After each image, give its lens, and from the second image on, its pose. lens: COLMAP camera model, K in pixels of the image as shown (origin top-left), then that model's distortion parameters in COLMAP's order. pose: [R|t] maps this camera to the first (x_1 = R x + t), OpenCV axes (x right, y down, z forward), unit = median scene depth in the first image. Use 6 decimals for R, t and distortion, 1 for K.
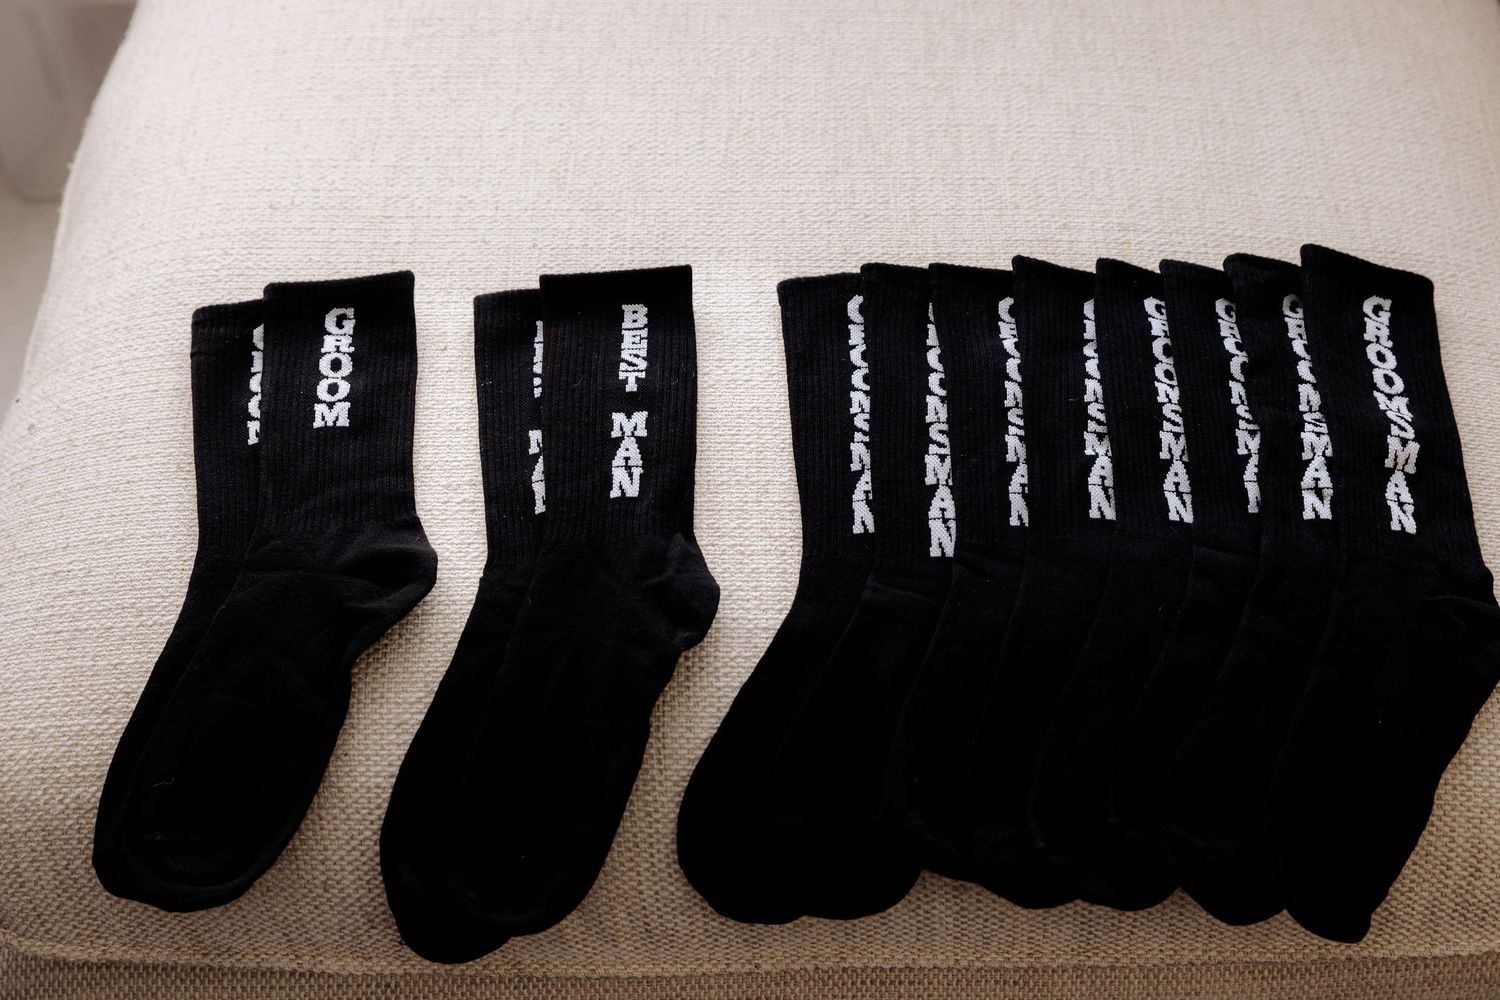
lens RADIAL K [[2178.0, 0, 775.6], [0, 2178.0, 500.0], [0, 0, 1]] dist [-0.011645, 0.019491]
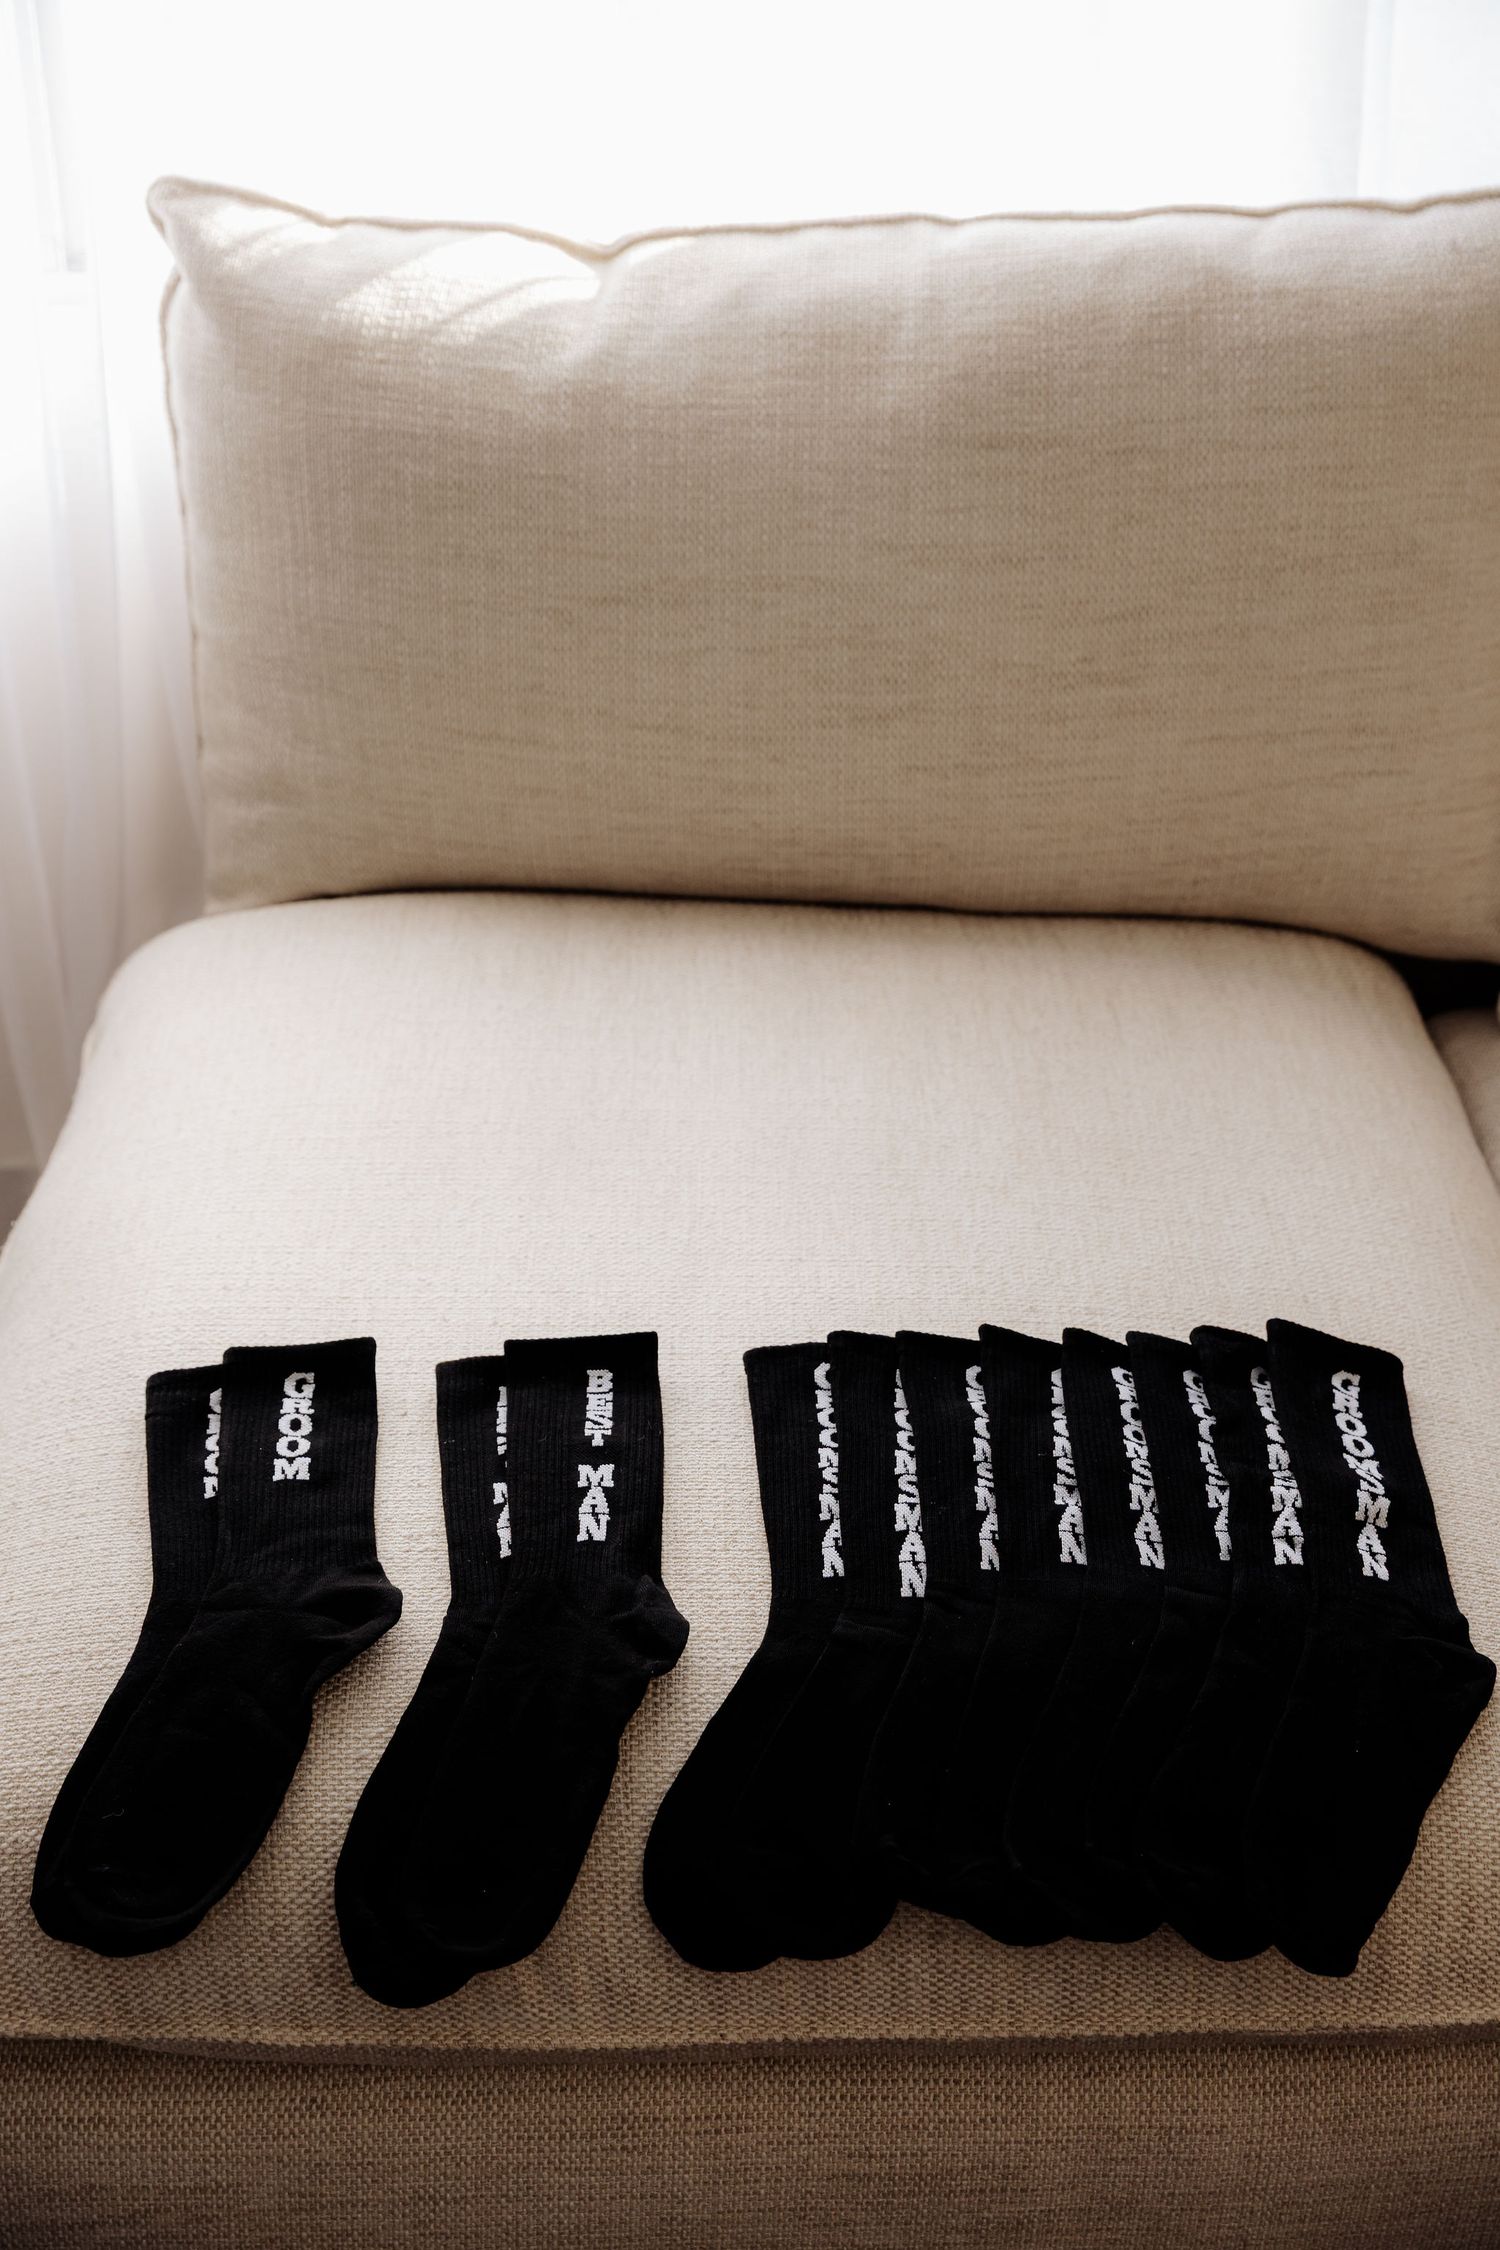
lens RADIAL K [[2883.6, 0, 750.0], [0, 2883.6, 1125.0], [0, 0, 1]] dist [0.006089, 0.000211]
pose [[0.999652, 0.012095, 0.023449, -0.030380], [-0.004565, 0.954615, -0.297806, 0.207515], [-0.025987, 0.297596, 0.954338, -0.307543]]
